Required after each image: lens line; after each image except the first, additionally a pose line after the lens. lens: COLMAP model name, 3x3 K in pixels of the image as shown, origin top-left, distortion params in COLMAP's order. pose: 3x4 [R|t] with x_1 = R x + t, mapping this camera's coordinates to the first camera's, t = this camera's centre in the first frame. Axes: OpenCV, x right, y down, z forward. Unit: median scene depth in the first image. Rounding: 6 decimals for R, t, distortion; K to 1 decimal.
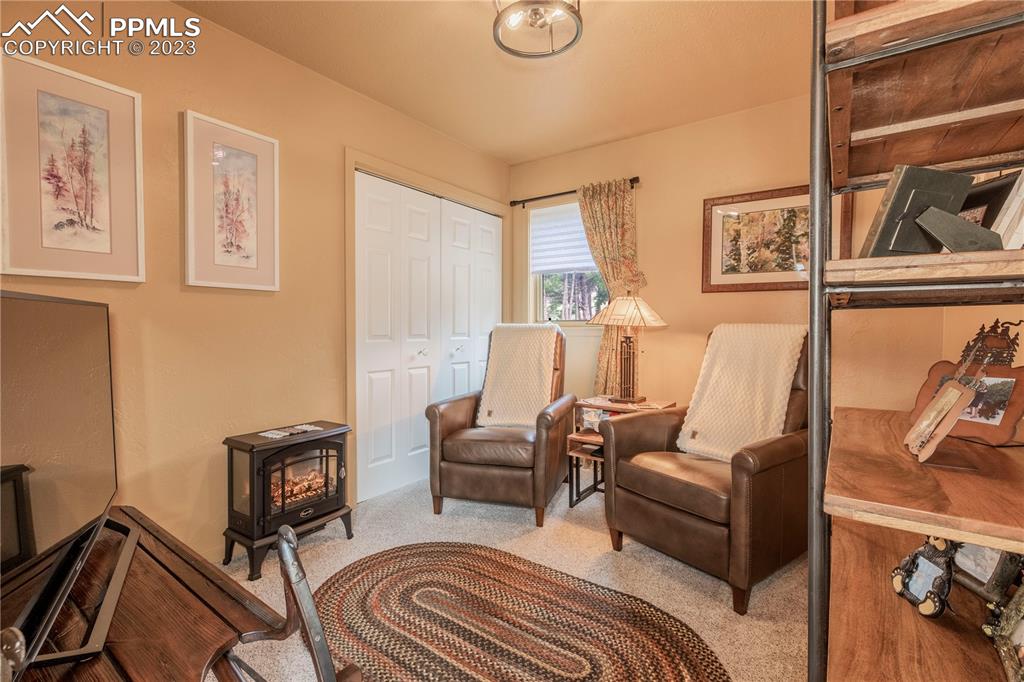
lens RADIAL K [[459.8, 0, 511.5], [0, 459.8, 334.9], [0, 0, 1]] dist [0.000758, 0.000179]
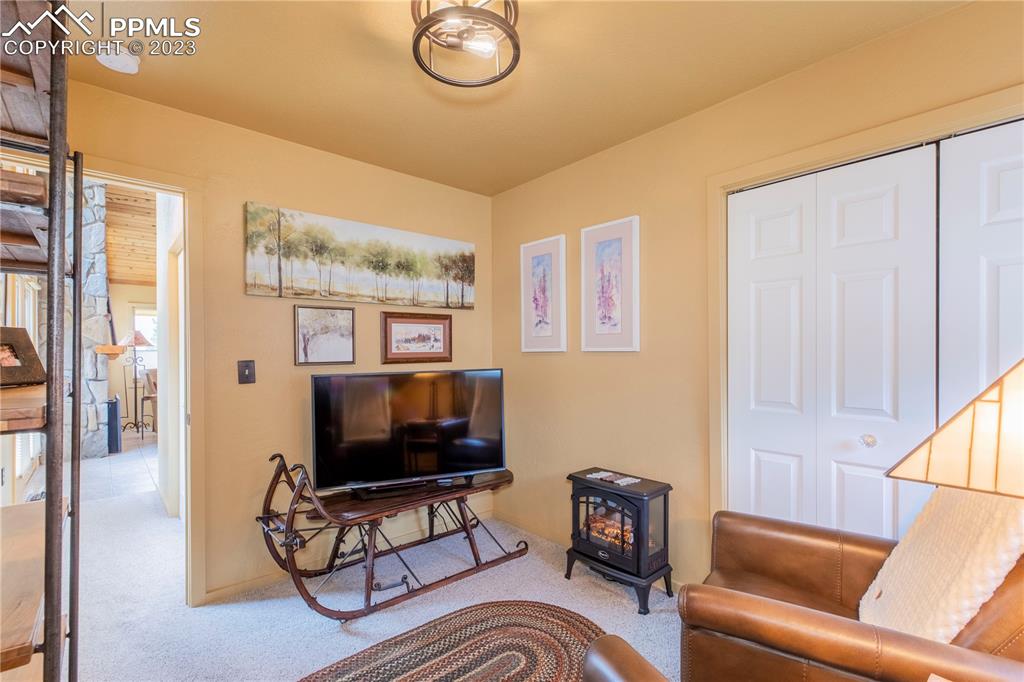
lens RADIAL K [[459.8, 0, 512.4], [0, 459.8, 351.4], [0, 0, 1]] dist [0.000758, 0.000179]
pose [[-0.227415, -0.005999, -0.973779, 0.698296], [-0.017709, 0.999841, -0.002024, -0.095933], [0.973637, 0.016784, -0.227485, 1.058543]]
